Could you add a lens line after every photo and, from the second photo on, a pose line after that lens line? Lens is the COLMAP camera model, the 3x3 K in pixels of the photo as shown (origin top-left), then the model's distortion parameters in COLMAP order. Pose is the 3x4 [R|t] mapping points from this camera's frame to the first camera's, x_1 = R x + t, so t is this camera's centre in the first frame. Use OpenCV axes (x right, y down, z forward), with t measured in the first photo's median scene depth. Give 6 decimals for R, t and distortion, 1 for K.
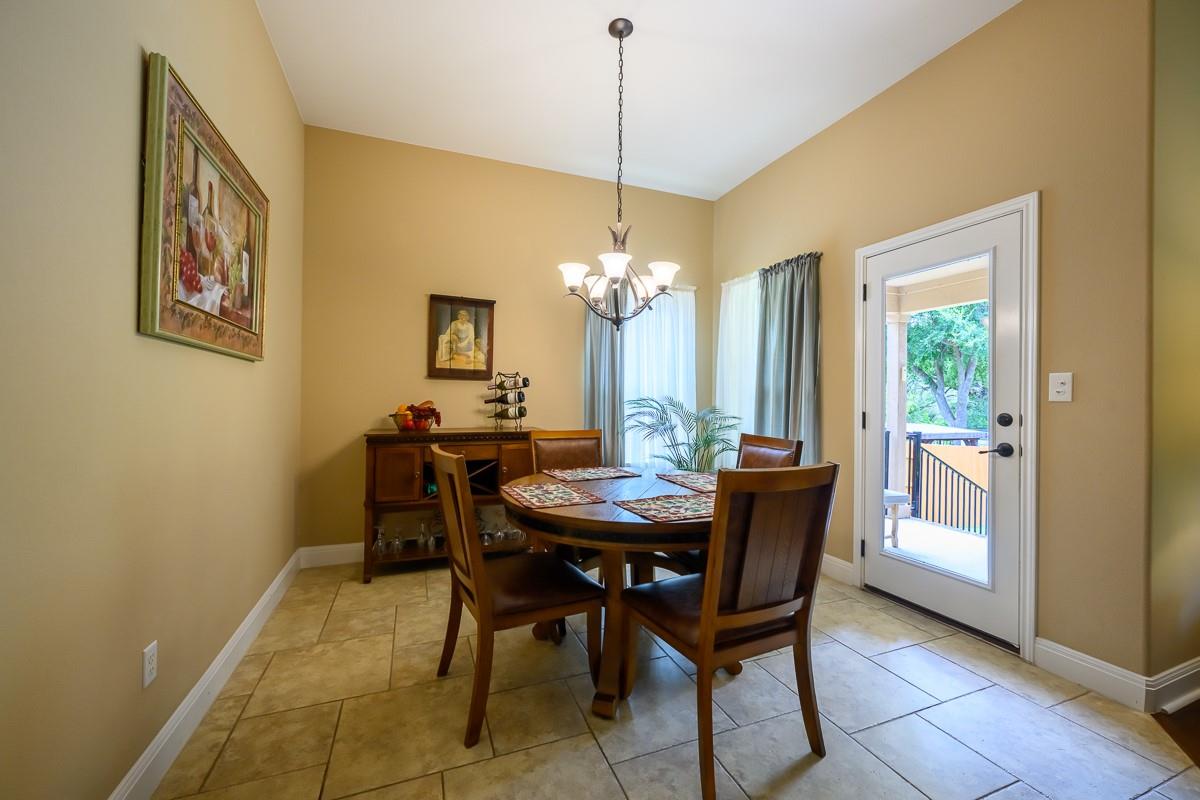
lens RADIAL K [[472.6, 0, 599.0], [0, 472.6, 399.7], [0, 0, 1]] dist [-0.000990, 0.000373]
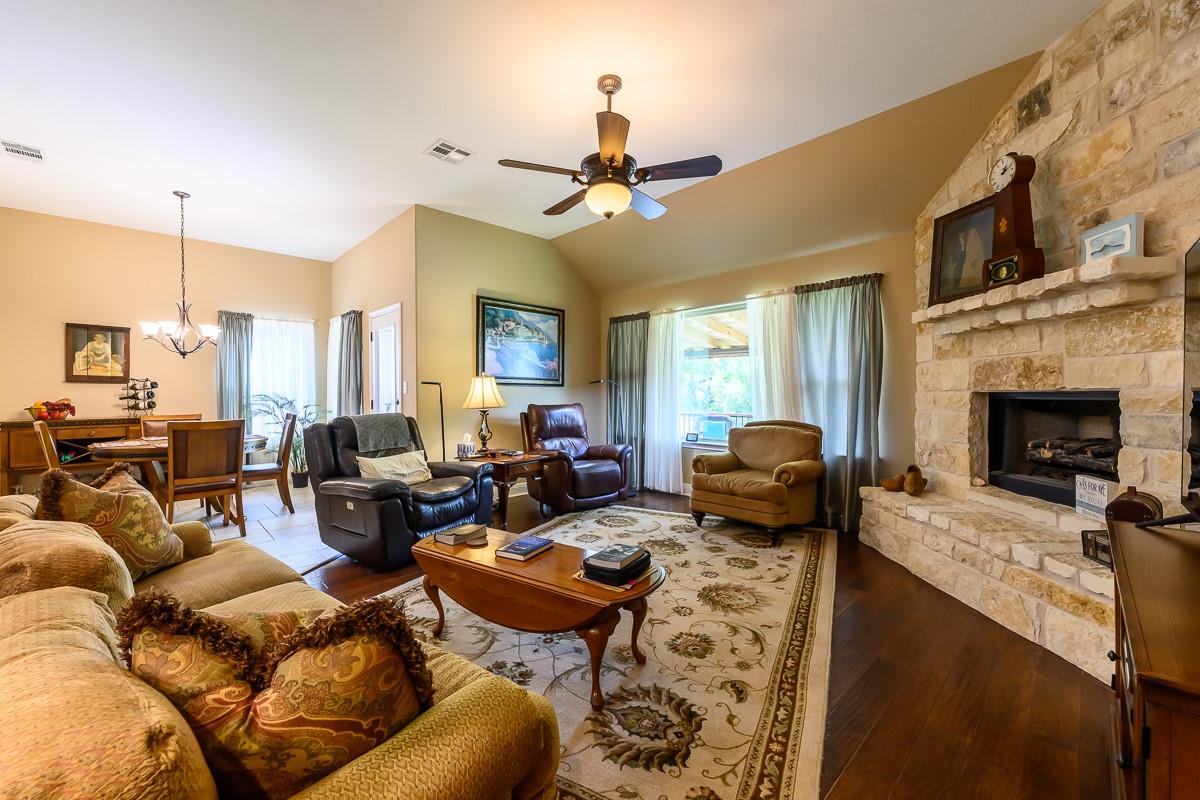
lens RADIAL K [[472.6, 0, 595.7], [0, 472.6, 398.4], [0, 0, 1]] dist [-0.000990, 0.000373]
pose [[0.924415, -0.016058, 0.381051, 0.567256], [0.013097, 0.999861, 0.010363, 0.007837], [-0.381164, -0.004589, 0.924496, -0.911449]]
